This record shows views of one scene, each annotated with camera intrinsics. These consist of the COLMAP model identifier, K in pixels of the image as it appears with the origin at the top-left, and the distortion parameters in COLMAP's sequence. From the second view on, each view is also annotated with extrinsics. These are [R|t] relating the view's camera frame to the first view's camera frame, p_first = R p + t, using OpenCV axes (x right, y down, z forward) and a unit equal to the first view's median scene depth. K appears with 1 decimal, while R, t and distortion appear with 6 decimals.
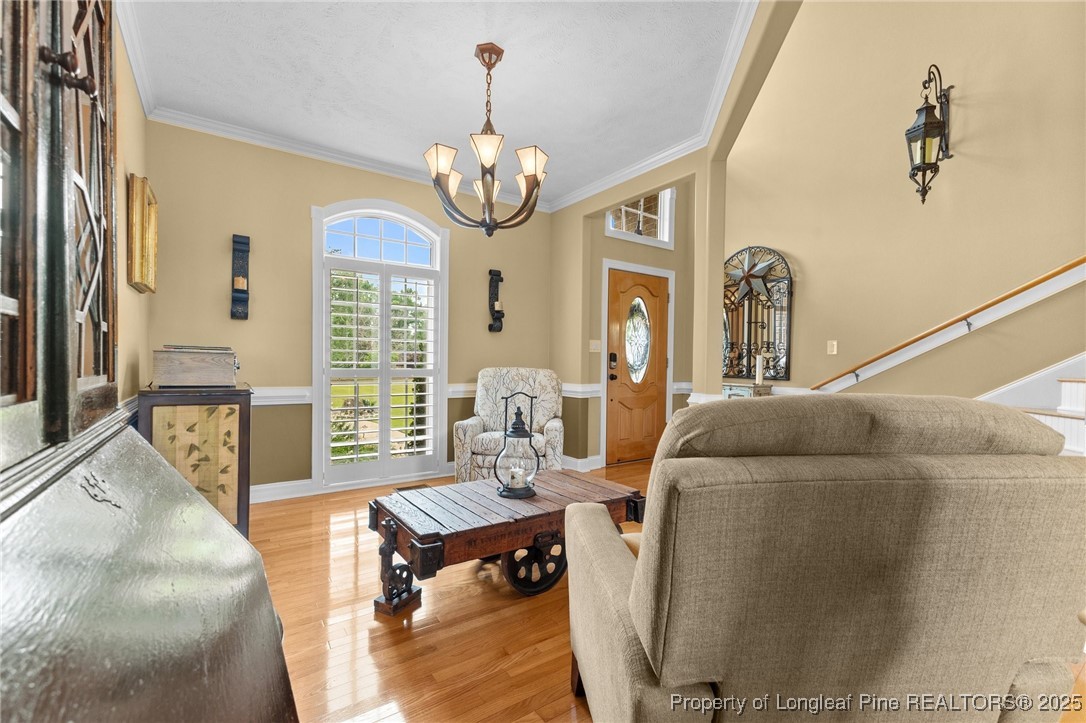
lens RADIAL K [[475.2, 0, 542.4], [0, 475.2, 369.8], [0, 0, 1]] dist [0.009507, 0.003342]
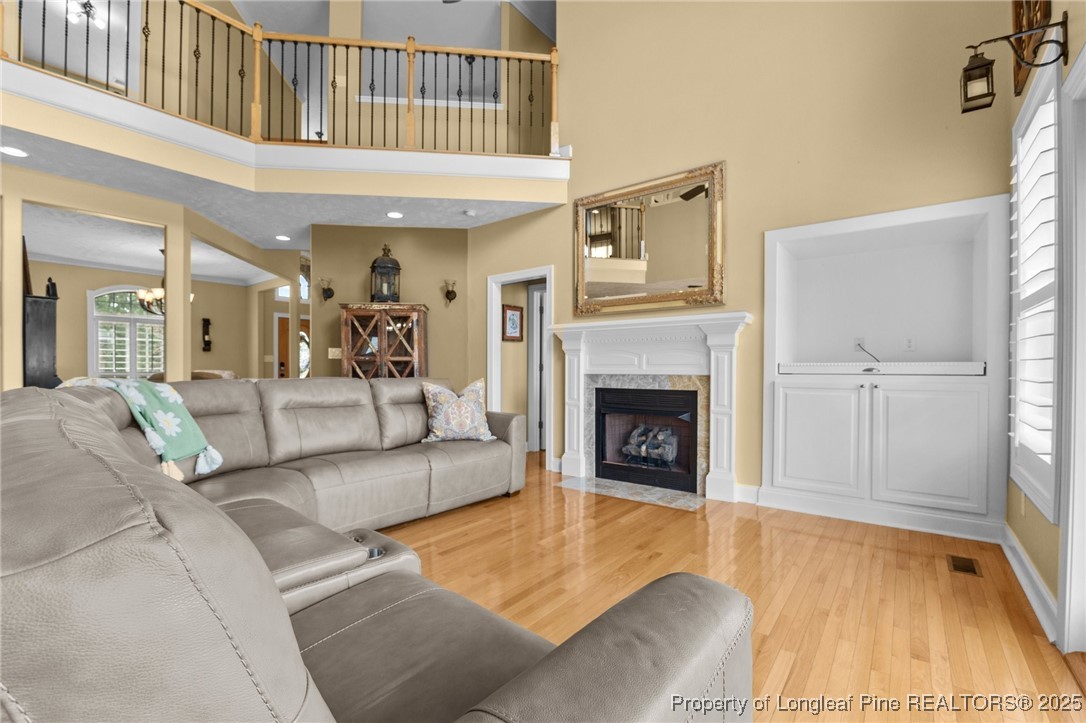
lens RADIAL K [[475.2, 0, 550.8], [0, 475.2, 367.5], [0, 0, 1]] dist [0.009507, 0.003342]
pose [[0.955695, -0.016170, 0.293914, 0.626003], [0.018685, 0.999809, -0.005752, 0.017045], [-0.293765, 0.010989, 0.955815, -1.159855]]
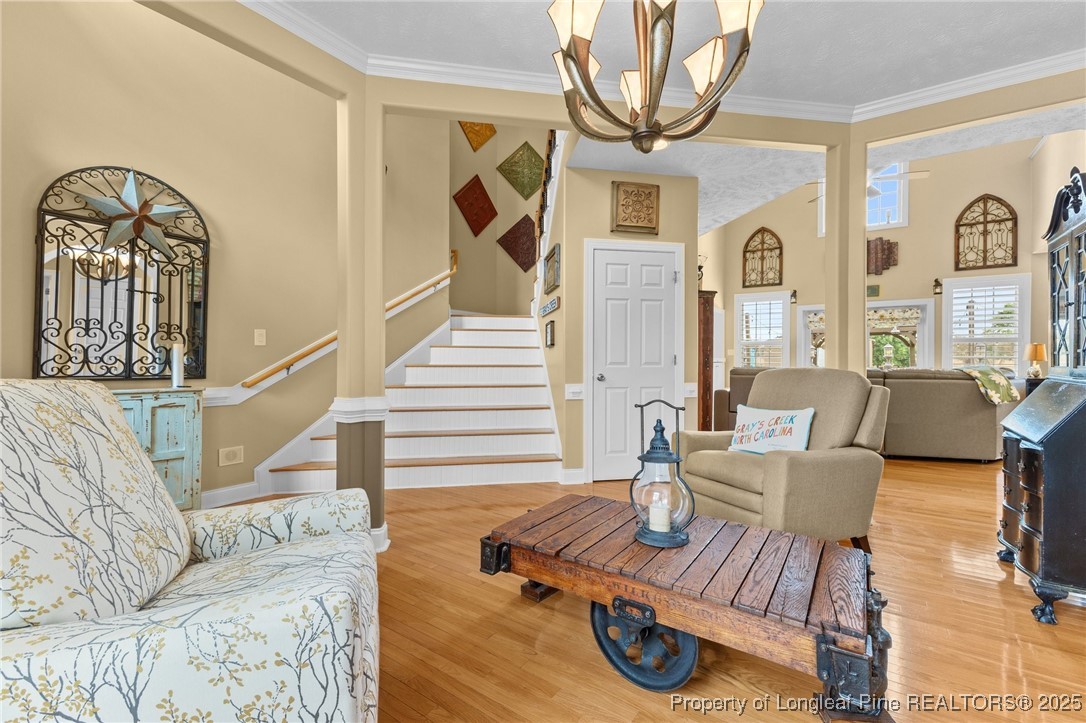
lens RADIAL K [[475.2, 0, 543.4], [0, 475.2, 354.2], [0, 0, 1]] dist [0.009507, 0.003342]
pose [[-0.342240, -0.002636, 0.939609, -0.353370], [0.002283, 0.999991, 0.003637, -0.016760], [-0.939610, 0.003390, -0.342231, 0.731918]]
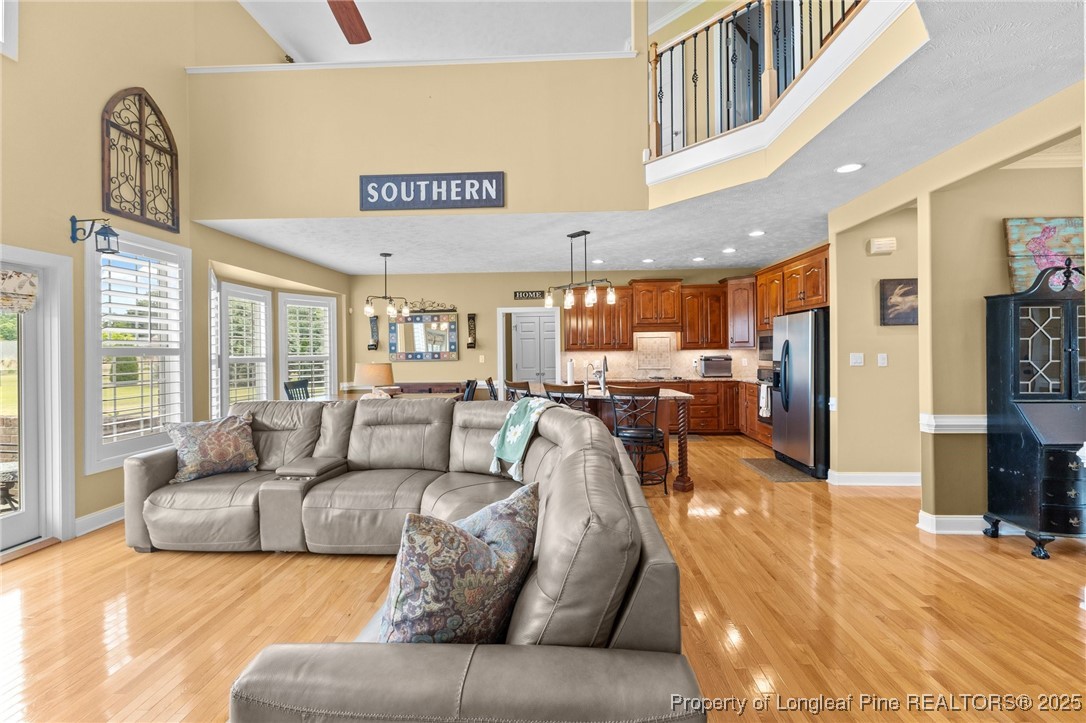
lens RADIAL K [[475.2, 0, 539.7], [0, 475.2, 351.5], [0, 0, 1]] dist [0.009507, 0.003342]
pose [[-0.610996, -0.001809, -0.791632, 0.925225], [-0.002423, 0.999997, -0.000415, -0.057218], [0.791630, 0.001665, -0.610998, -0.091972]]
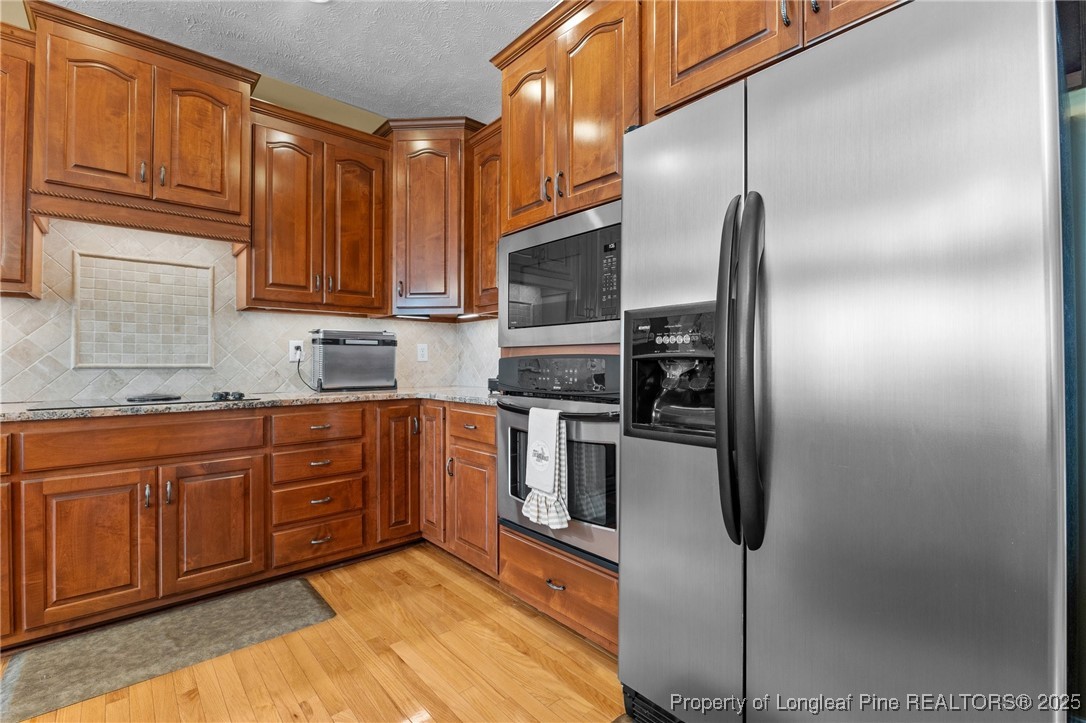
lens RADIAL K [[484.5, 0, 543.8], [0, 484.5, 359.0], [0, 0, 1]] dist [-0.009104, 0.000141]
pose [[0.107747, -0.015653, -0.994055, -0.132811], [-0.009424, 0.999815, -0.016765, -0.000947], [0.994134, 0.011174, 0.107580, -0.450318]]
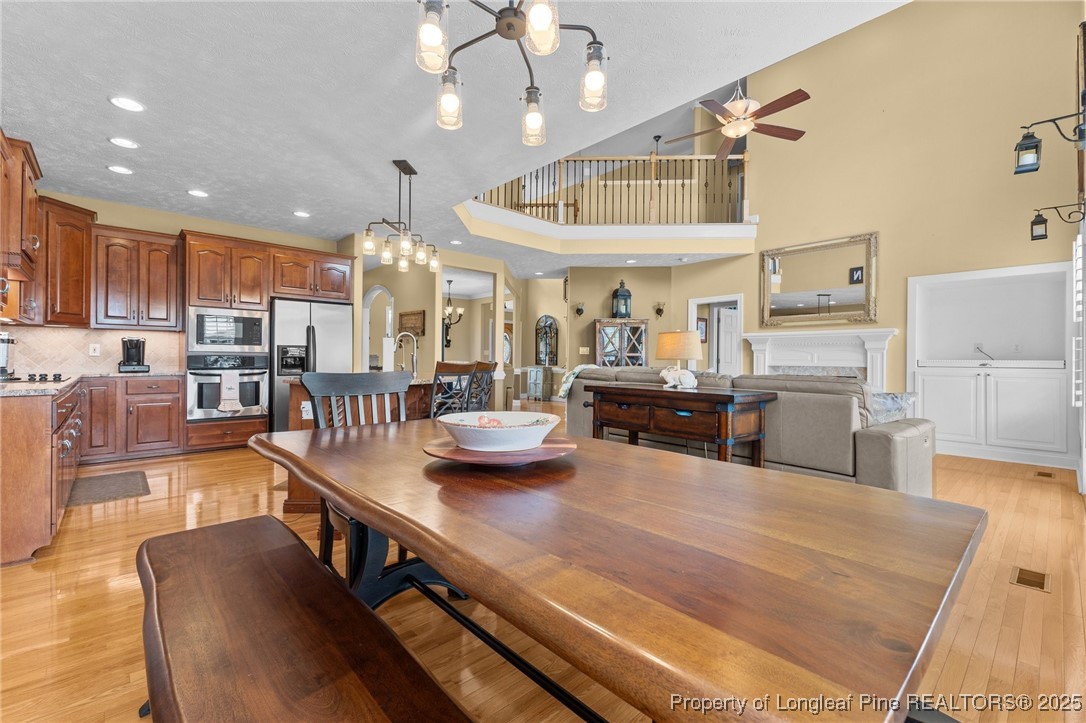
lens RADIAL K [[475.2, 0, 540.3], [0, 475.2, 353.1], [0, 0, 1]] dist [0.009507, 0.003342]
pose [[0.991838, -0.003436, 0.127459, 0.072313], [0.006690, 0.999662, -0.025114, 0.019338], [-0.127329, 0.025761, 0.991526, -1.638944]]
